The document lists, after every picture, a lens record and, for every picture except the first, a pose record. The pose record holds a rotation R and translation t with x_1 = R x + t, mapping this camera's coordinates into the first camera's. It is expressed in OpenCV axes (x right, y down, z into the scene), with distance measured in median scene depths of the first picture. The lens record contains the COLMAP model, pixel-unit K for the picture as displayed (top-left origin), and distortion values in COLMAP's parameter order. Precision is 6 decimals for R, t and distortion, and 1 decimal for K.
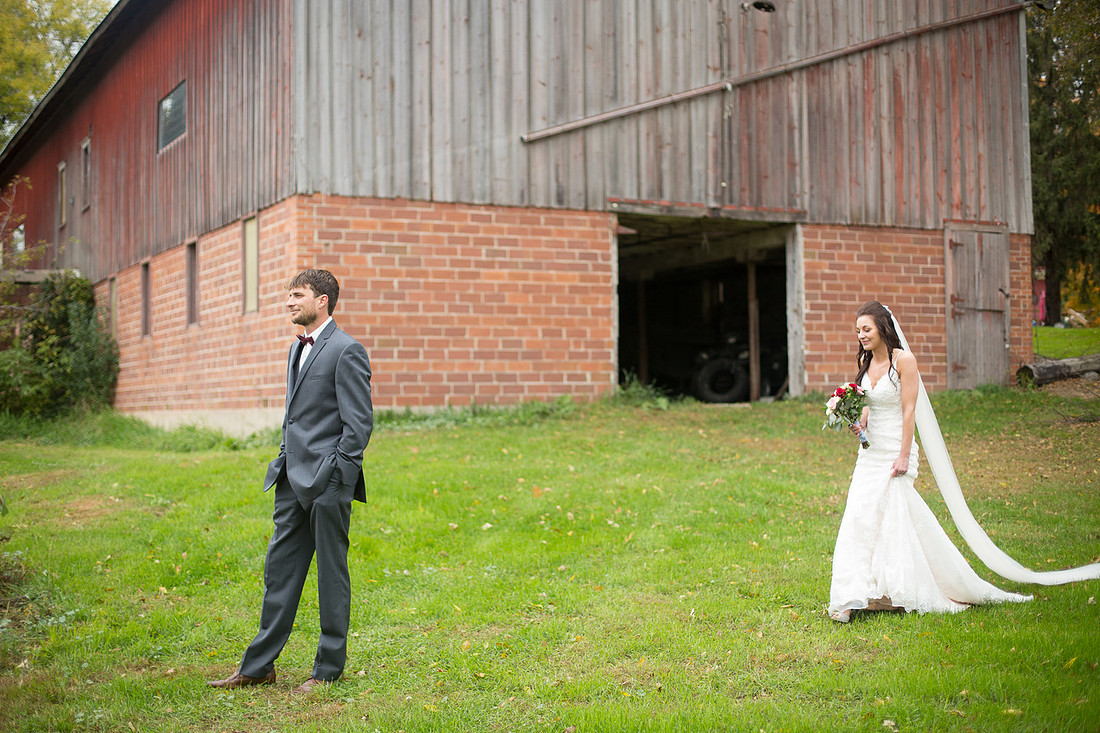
lens RADIAL K [[1647.6, 0, 568.6], [0, 1647.6, 355.5], [0, 0, 1]] dist [-0.115458, 0.000000]
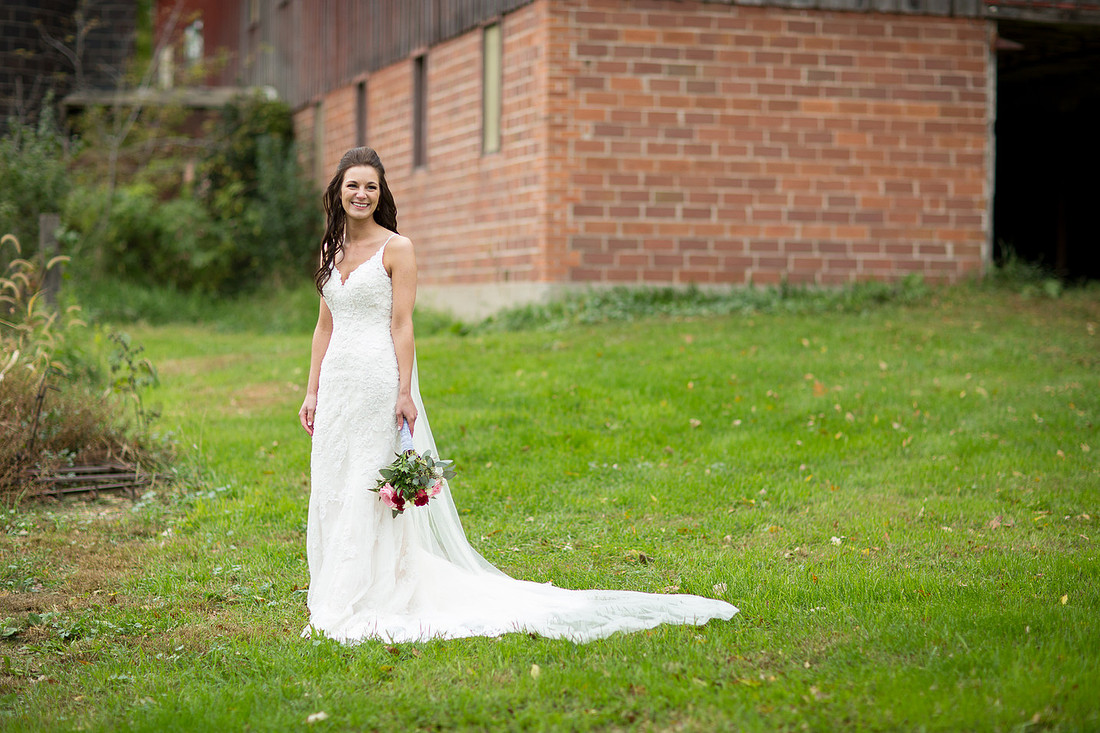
lens RADIAL K [[2667.1, 0, 547.2], [0, 2667.1, 448.6], [0, 0, 1]] dist [-0.089238, 0.000000]
pose [[0.980281, 0.032370, -0.194938, 0.070157], [-0.015965, 0.996241, 0.085146, 0.003748], [0.196961, -0.080355, 0.977113, -0.179803]]
